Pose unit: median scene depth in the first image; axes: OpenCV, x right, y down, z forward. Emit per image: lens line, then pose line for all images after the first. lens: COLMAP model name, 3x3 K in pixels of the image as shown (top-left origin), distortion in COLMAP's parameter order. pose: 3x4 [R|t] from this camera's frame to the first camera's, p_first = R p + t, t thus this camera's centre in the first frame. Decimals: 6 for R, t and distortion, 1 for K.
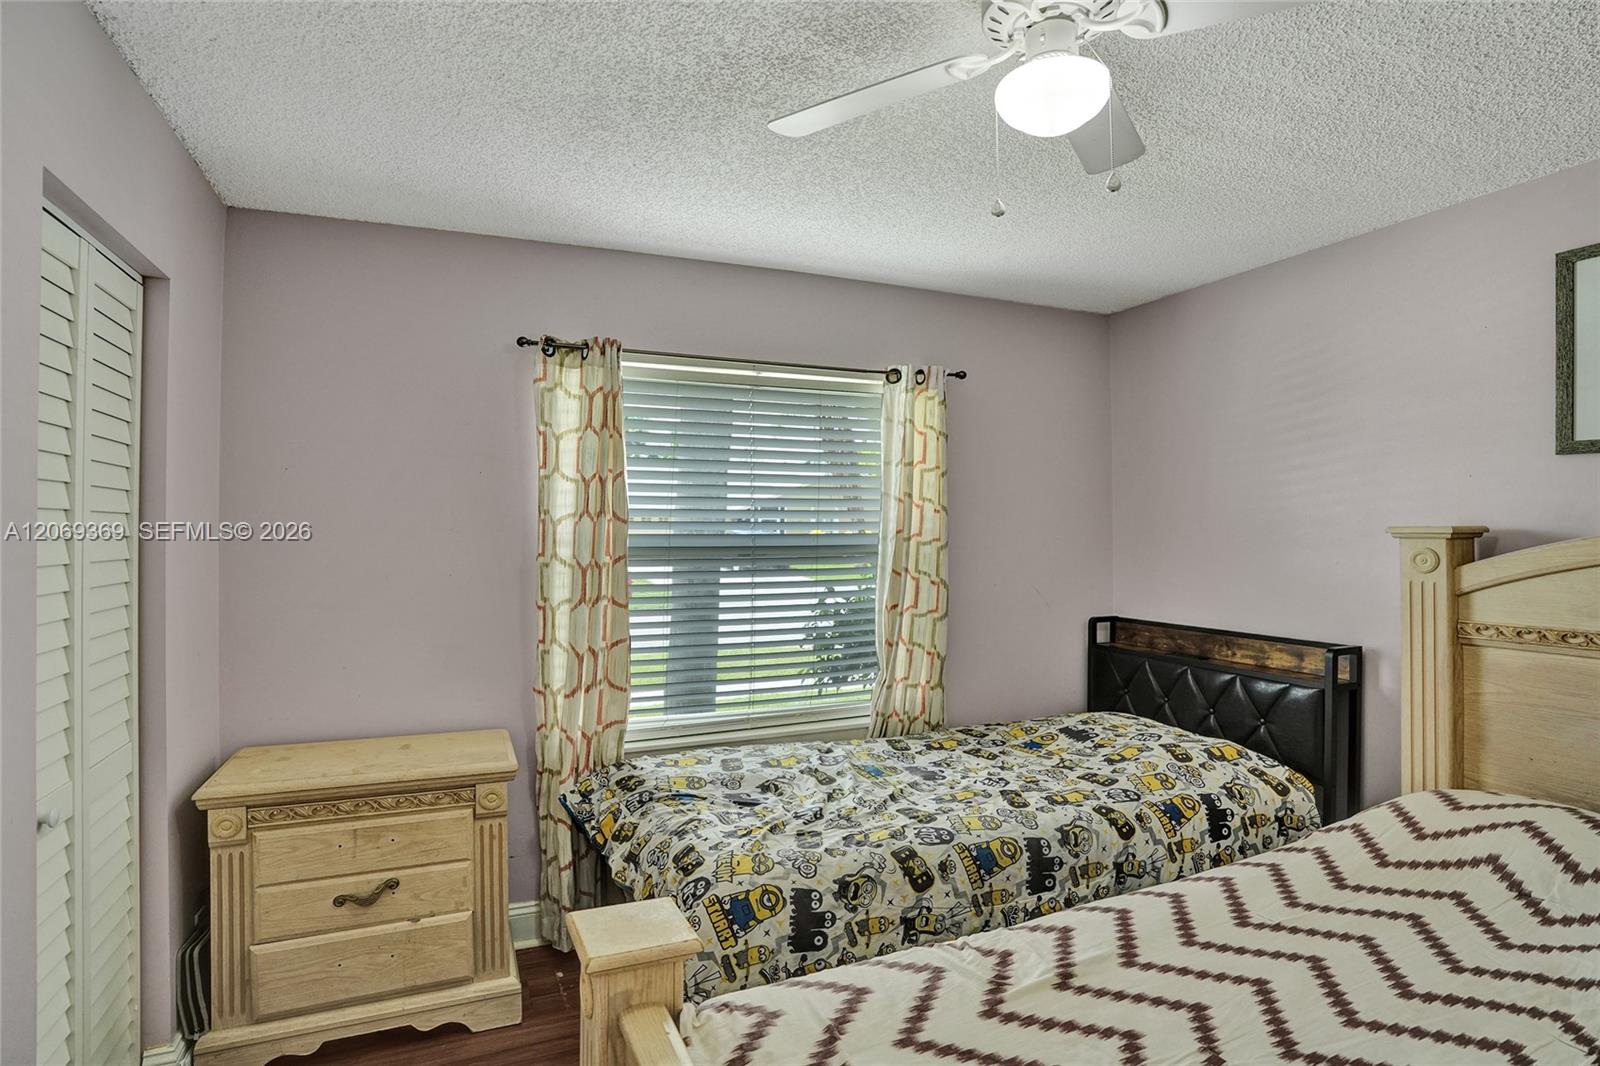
lens RADIAL K [[820.6, 0, 813.9], [0, 820.6, 522.6], [0, 0, 1]] dist [-0.068857, 0.028335]
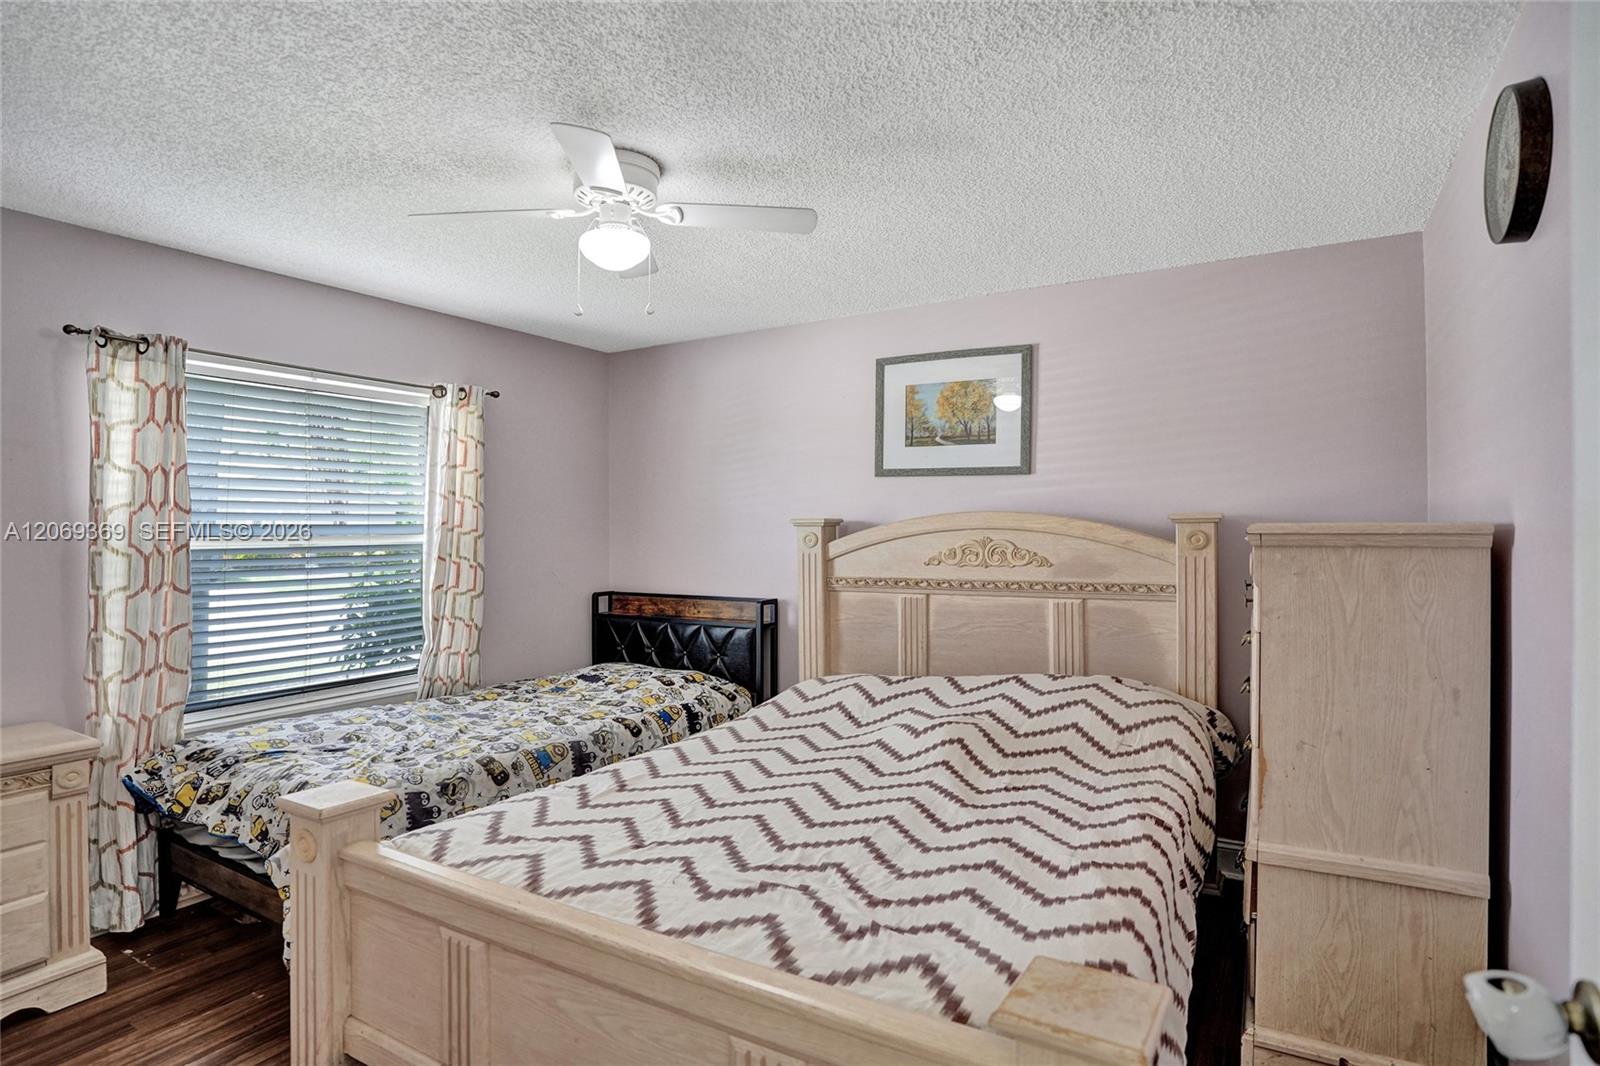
lens RADIAL K [[820.6, 0, 813.9], [0, 820.6, 522.6], [0, 0, 1]] dist [-0.068857, 0.028335]
pose [[0.803897, 0.000846, 0.594768, -0.196507], [0.000341, 0.999998, -0.001882, 0.015379], [-0.594769, 0.001716, 0.803895, -0.313376]]
